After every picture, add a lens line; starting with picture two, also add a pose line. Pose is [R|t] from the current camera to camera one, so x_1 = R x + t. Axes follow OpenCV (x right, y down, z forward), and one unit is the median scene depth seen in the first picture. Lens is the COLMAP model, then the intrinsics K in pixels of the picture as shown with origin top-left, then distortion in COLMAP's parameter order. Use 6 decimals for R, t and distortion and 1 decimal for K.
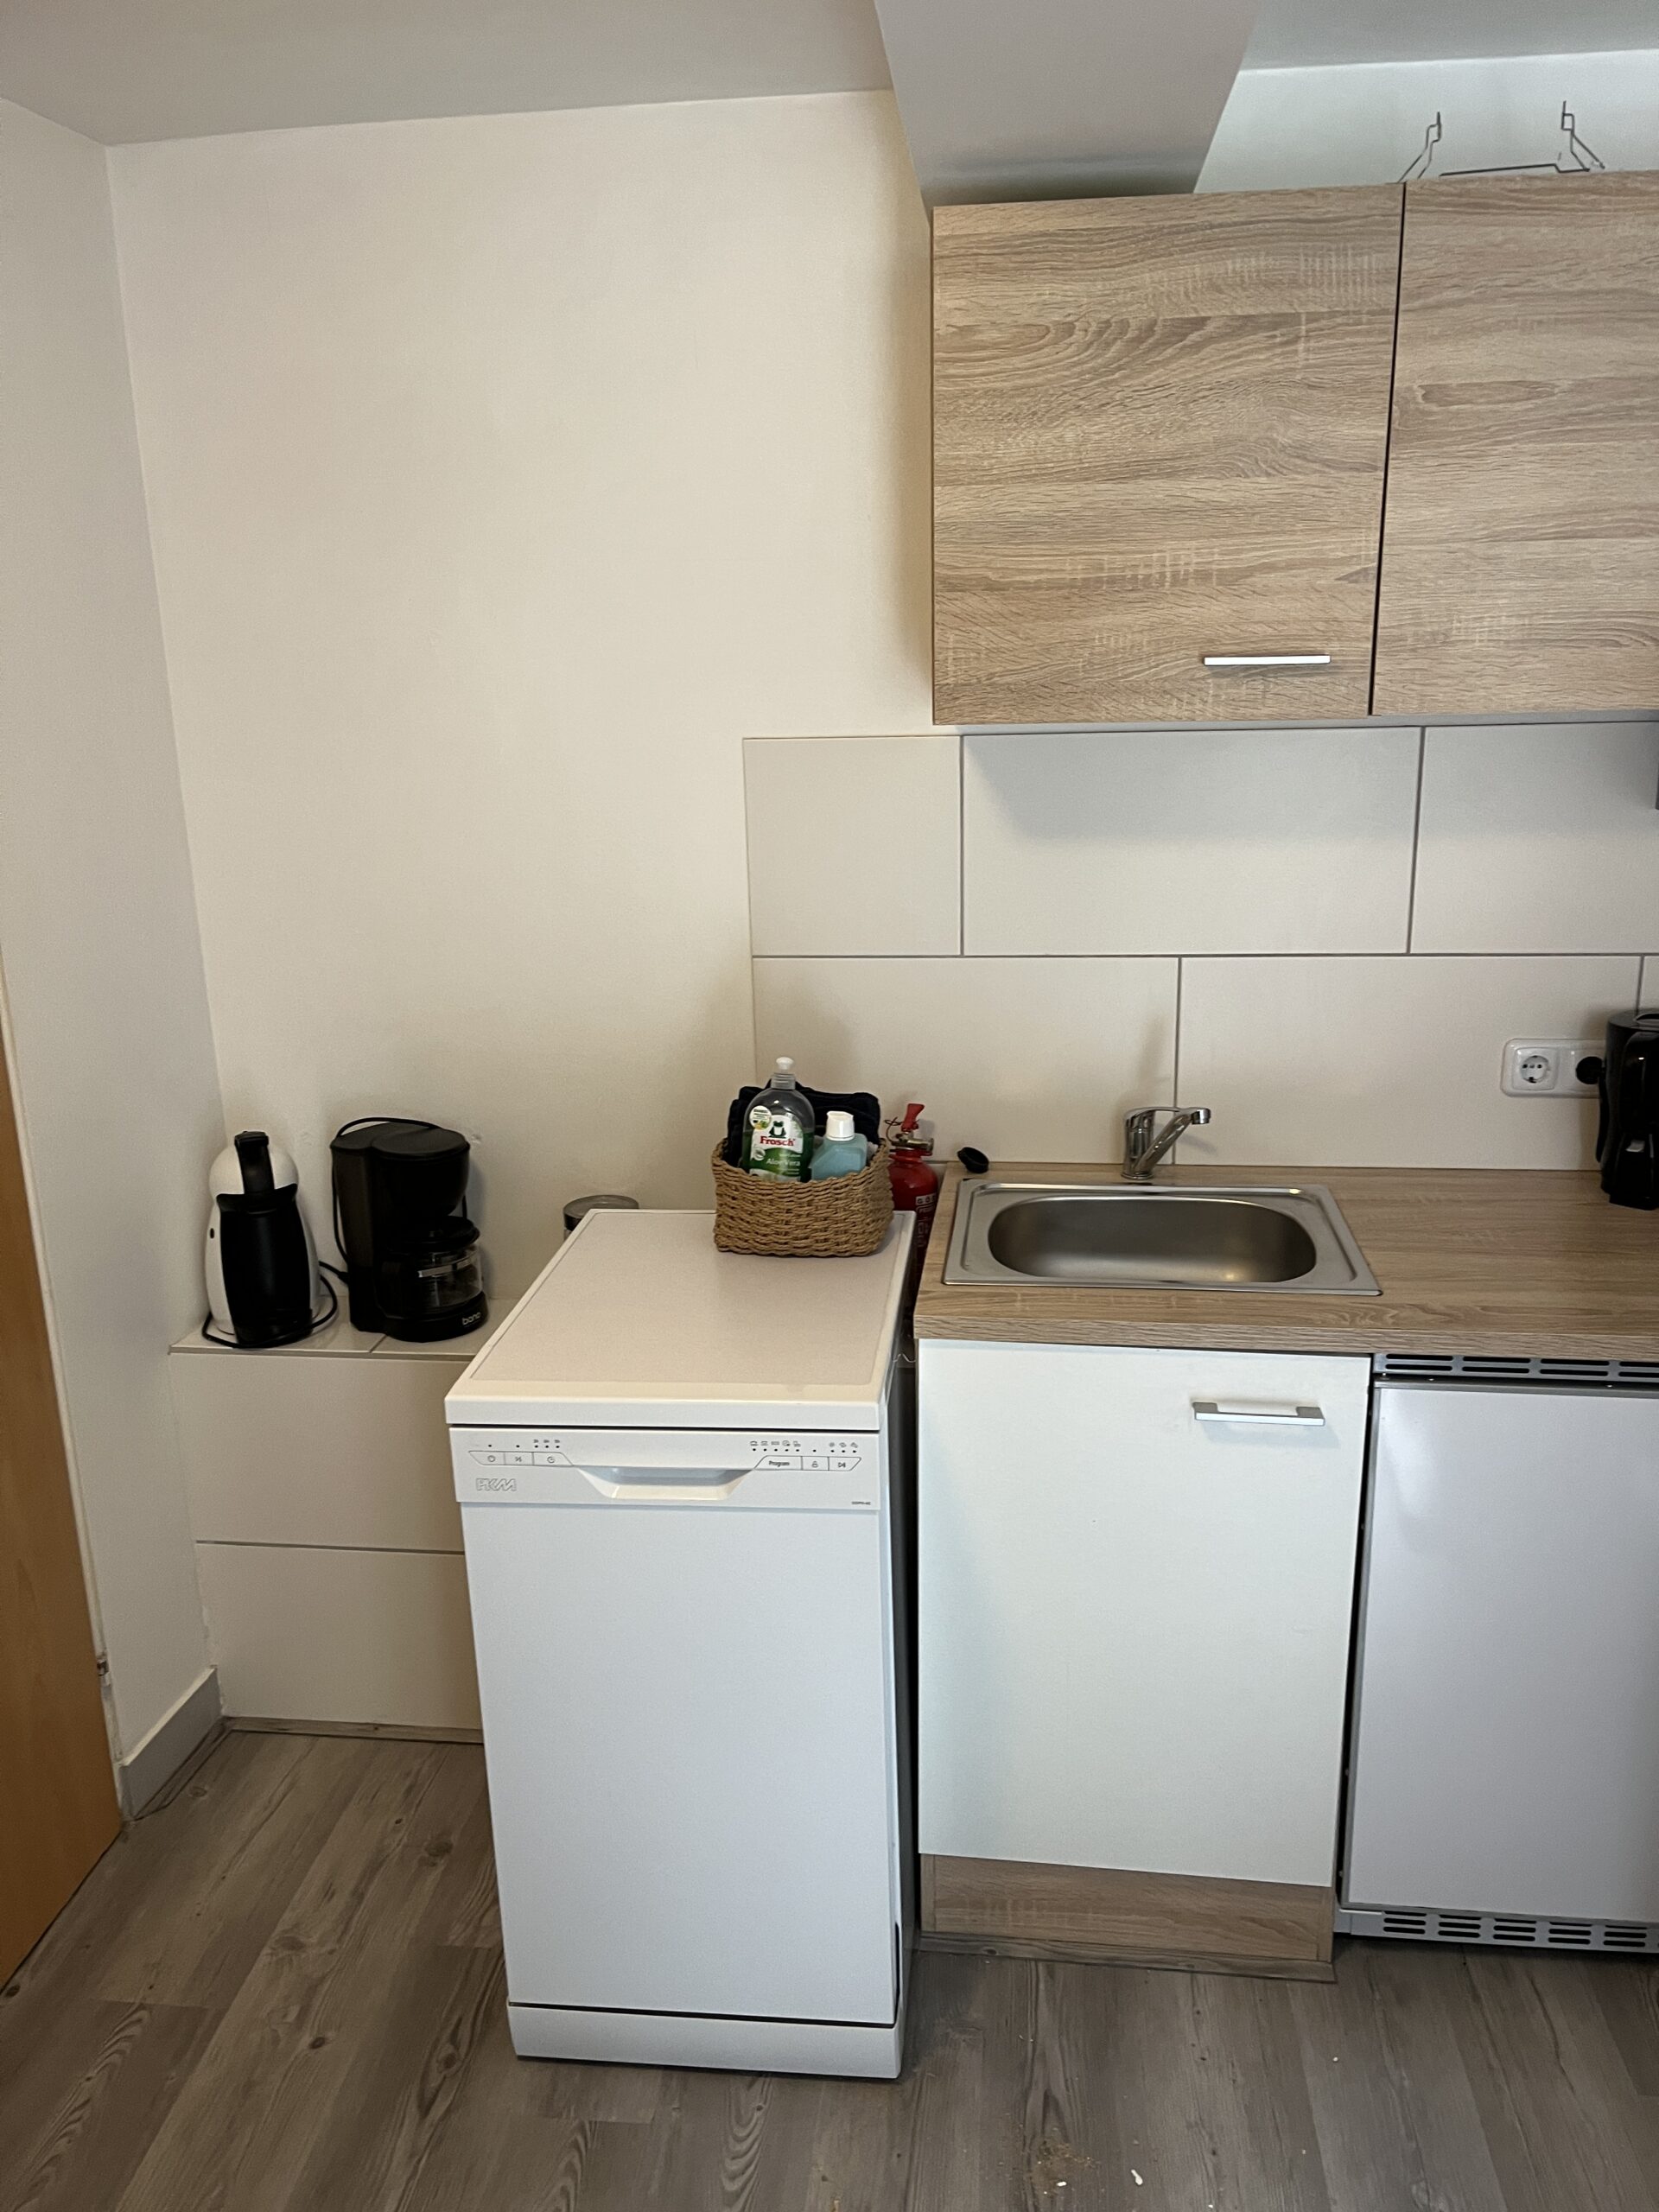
lens RADIAL K [[1698.7, 0, 826.9], [0, 1698.7, 1106.8], [0, 0, 1]] dist [0.036851, 0.005816]
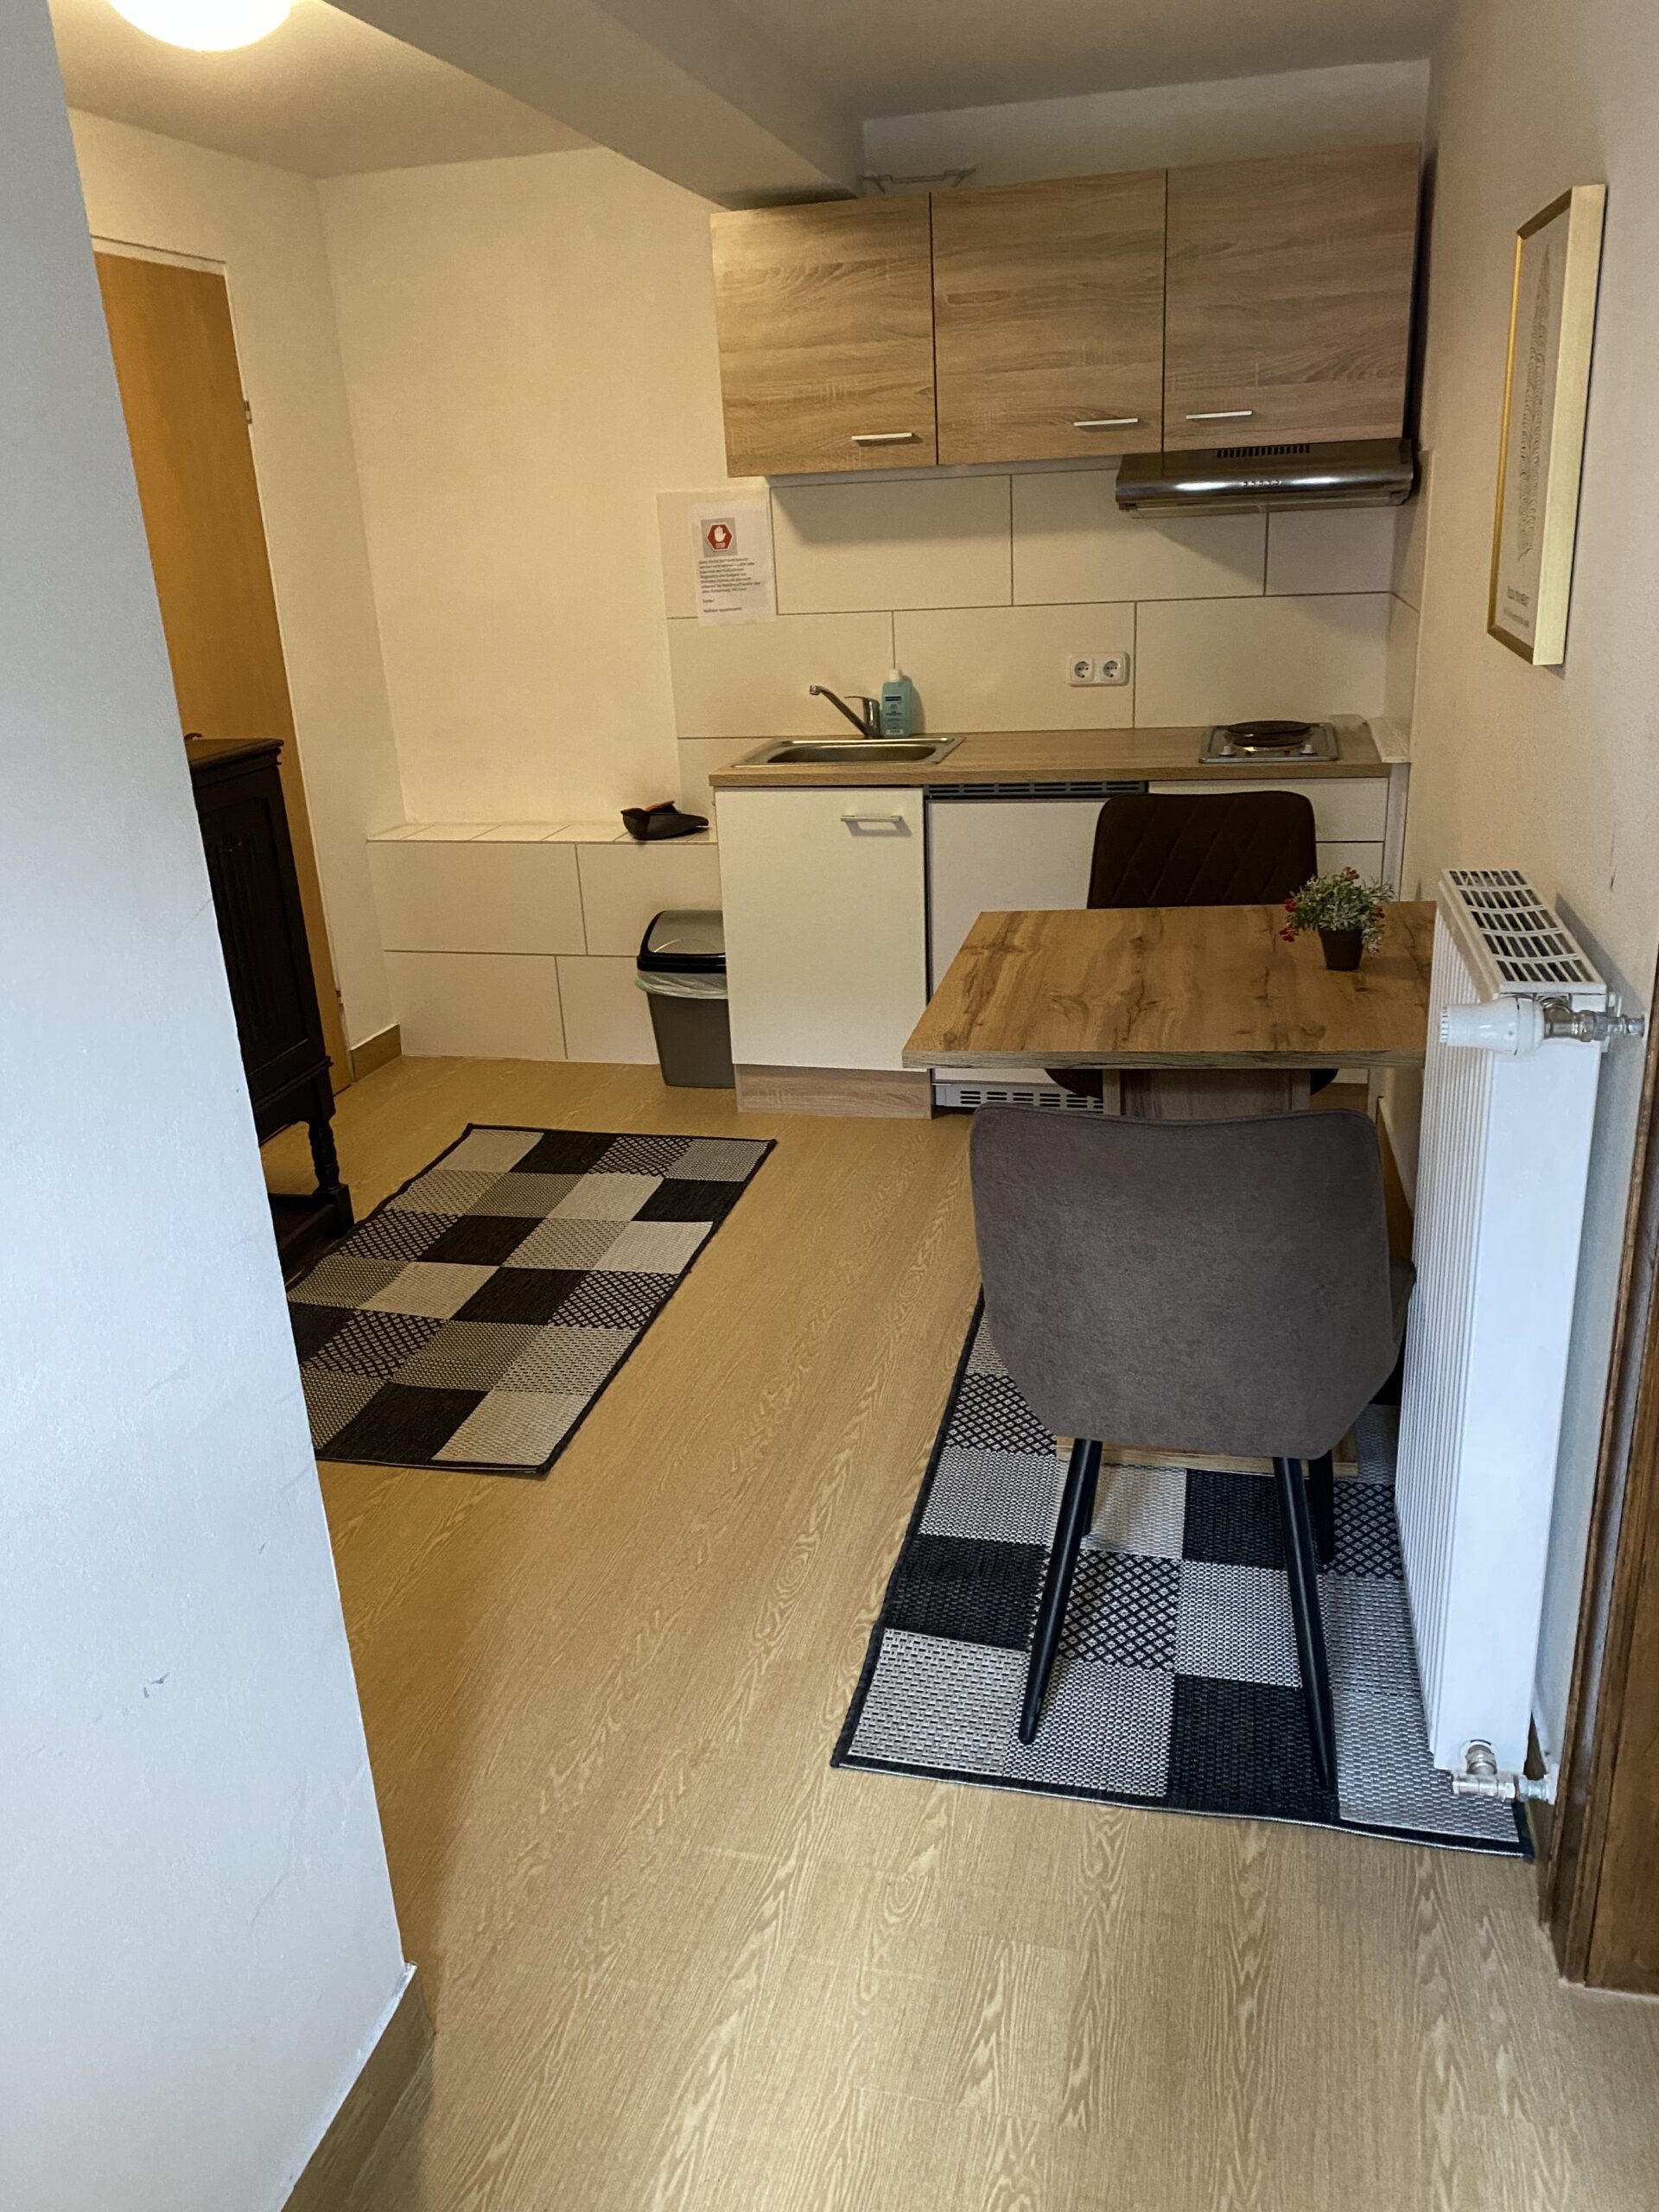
lens RADIAL K [[1666.0, 0, 831.9], [0, 1666.0, 1103.1], [0, 0, 1]] dist [-0.011454, 0.000175]
pose [[0.990506, 0.019954, -0.136015, 0.485129], [-0.008405, 0.996348, 0.084965, 0.349746], [0.137214, -0.083015, 0.987057, -0.988657]]
